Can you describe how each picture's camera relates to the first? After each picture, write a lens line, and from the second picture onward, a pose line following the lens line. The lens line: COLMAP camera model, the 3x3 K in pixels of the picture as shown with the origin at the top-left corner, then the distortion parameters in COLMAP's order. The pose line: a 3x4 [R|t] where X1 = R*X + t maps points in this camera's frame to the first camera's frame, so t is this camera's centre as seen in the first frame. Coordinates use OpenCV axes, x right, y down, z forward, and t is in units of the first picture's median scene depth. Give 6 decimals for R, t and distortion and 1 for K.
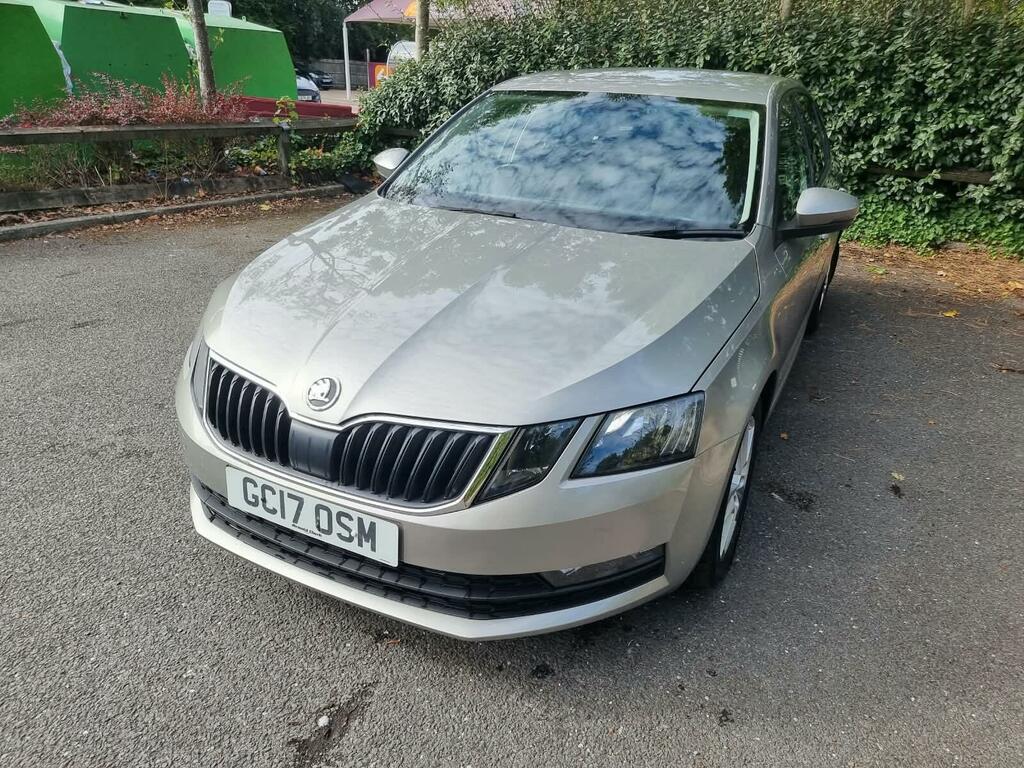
lens RADIAL K [[706.7, 0, 505.7], [0, 706.7, 387.5], [0, 0, 1]] dist [0.070913, -0.071804]
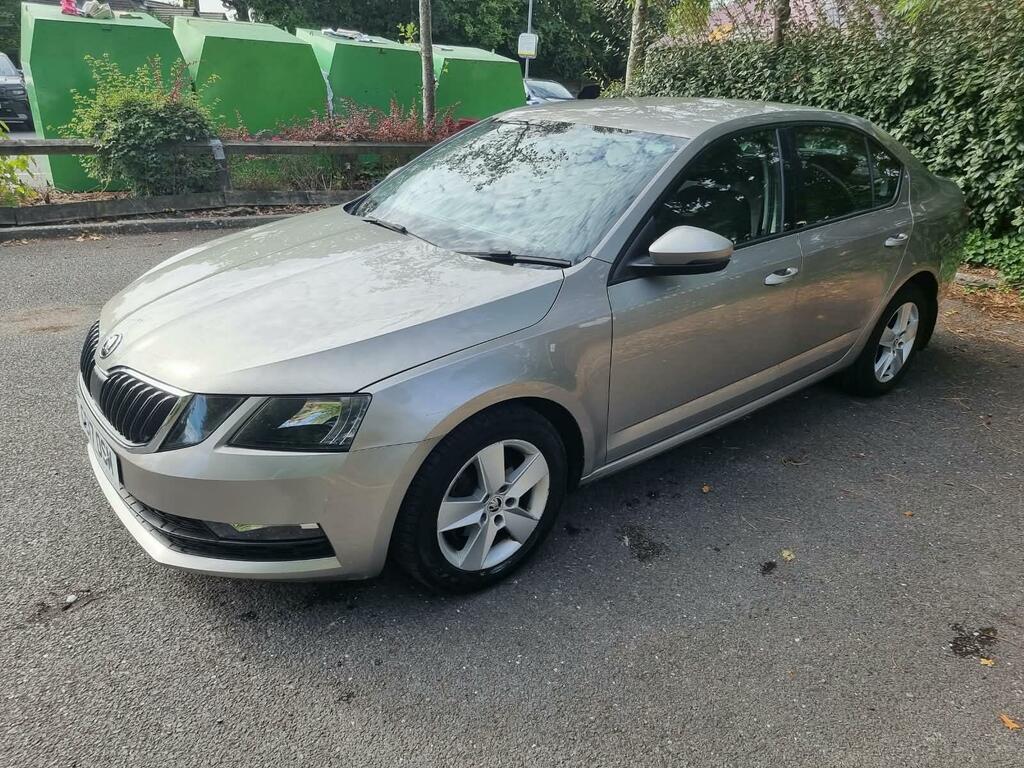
lens RADIAL K [[718.3, 0, 544.8], [0, 718.3, 382.6], [0, 0, 1]] dist [0.038483, -0.001449]
pose [[0.912070, 0.154629, -0.379761, 0.679156], [-0.168363, 0.985720, -0.002997, -0.038742], [0.373875, 0.066671, 0.925080, 0.054301]]
